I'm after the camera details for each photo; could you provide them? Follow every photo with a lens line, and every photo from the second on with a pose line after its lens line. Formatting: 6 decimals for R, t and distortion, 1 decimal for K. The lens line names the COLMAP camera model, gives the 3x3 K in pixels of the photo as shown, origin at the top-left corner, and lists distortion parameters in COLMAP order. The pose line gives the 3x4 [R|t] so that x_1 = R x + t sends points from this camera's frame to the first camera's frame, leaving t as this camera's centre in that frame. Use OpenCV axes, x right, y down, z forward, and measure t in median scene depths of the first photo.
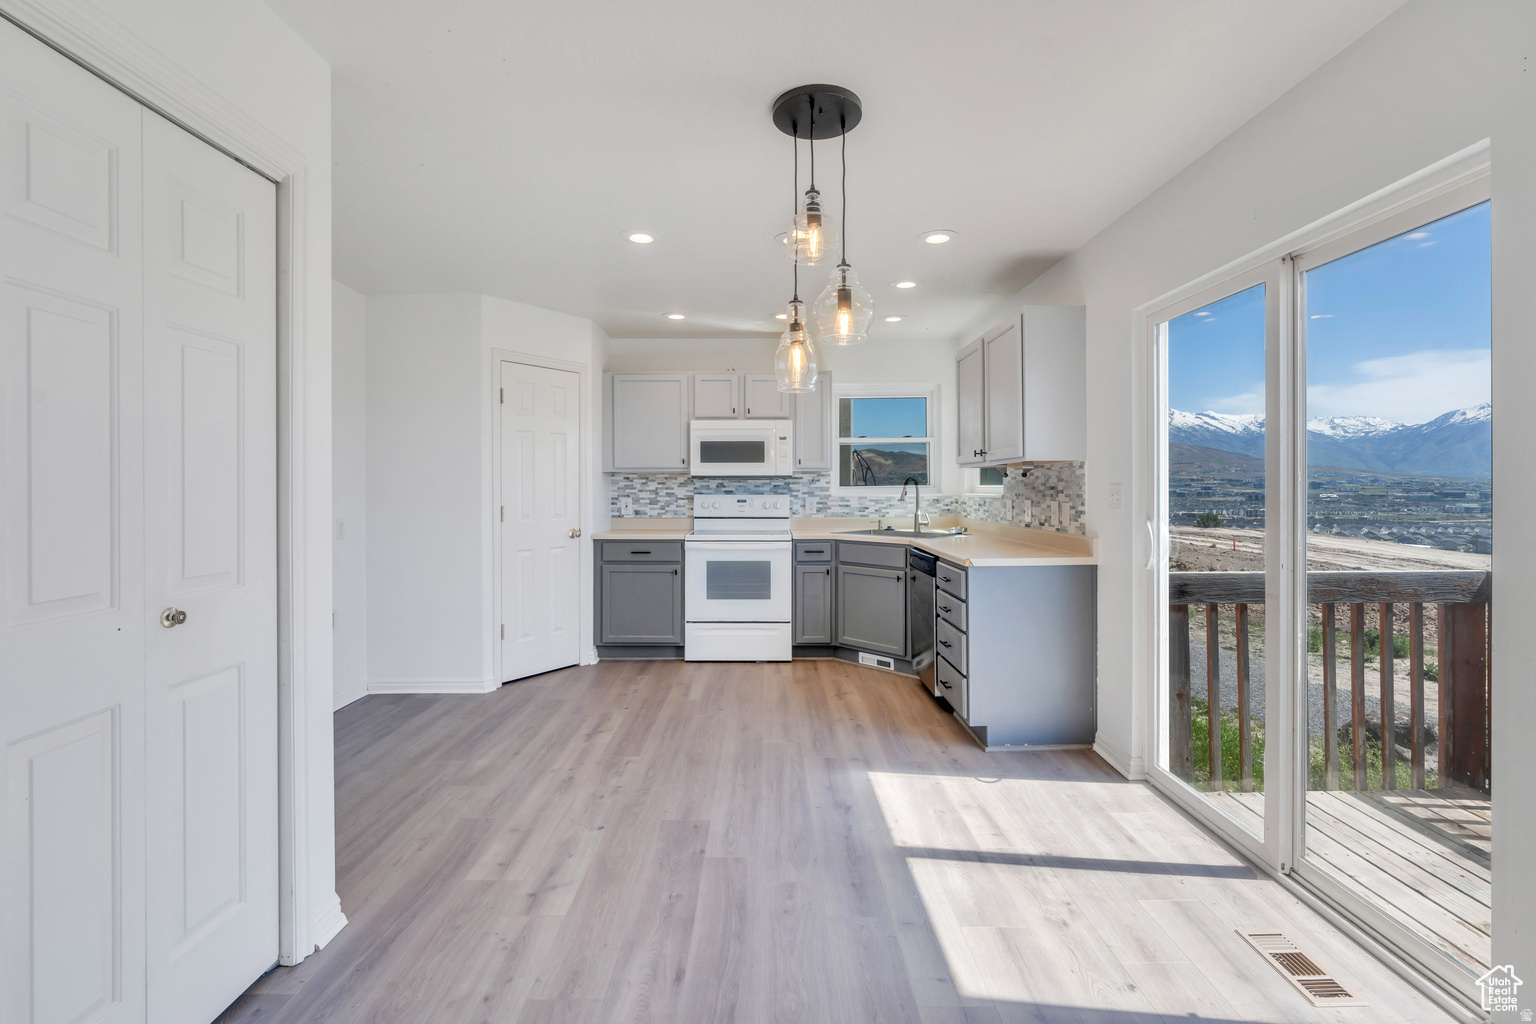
lens RADIAL K [[704.3, 0, 763.8], [0, 704.3, 489.2], [0, 0, 1]] dist [0.001095, 0.000199]
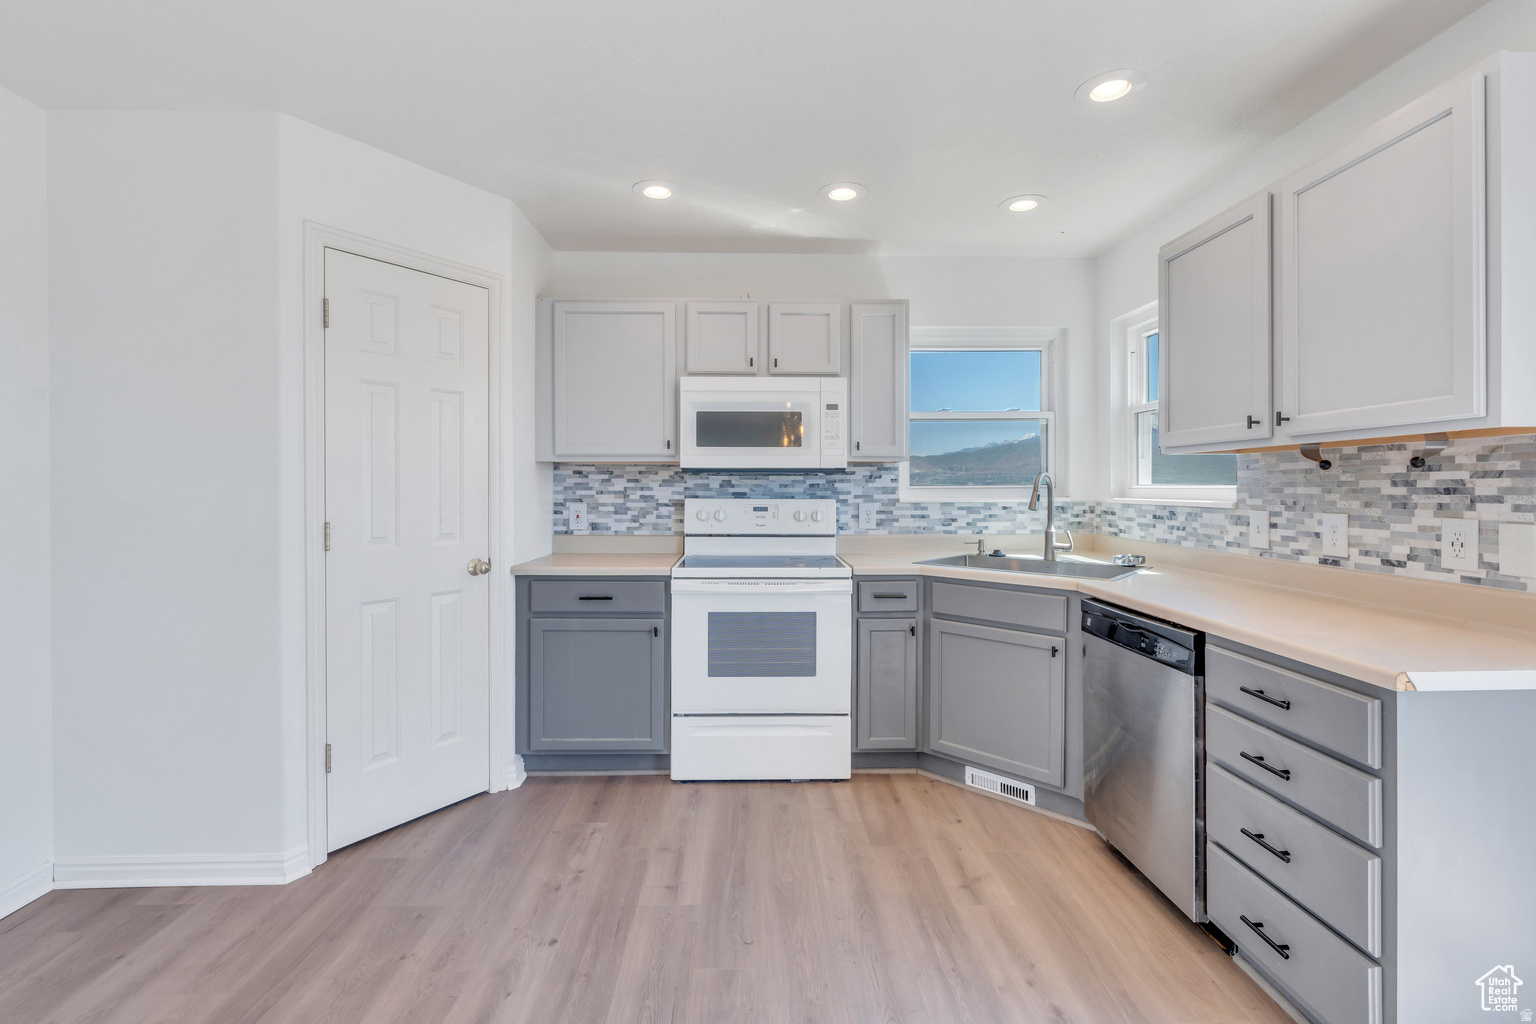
lens RADIAL K [[704.3, 0, 763.8], [0, 704.3, 489.2], [0, 0, 1]] dist [0.001095, 0.000199]
pose [[0.999572, 0.002439, 0.029158, -0.049911], [-0.002483, 0.999996, 0.001484, -0.002030], [-0.029155, -0.001556, 0.999574, 0.392478]]
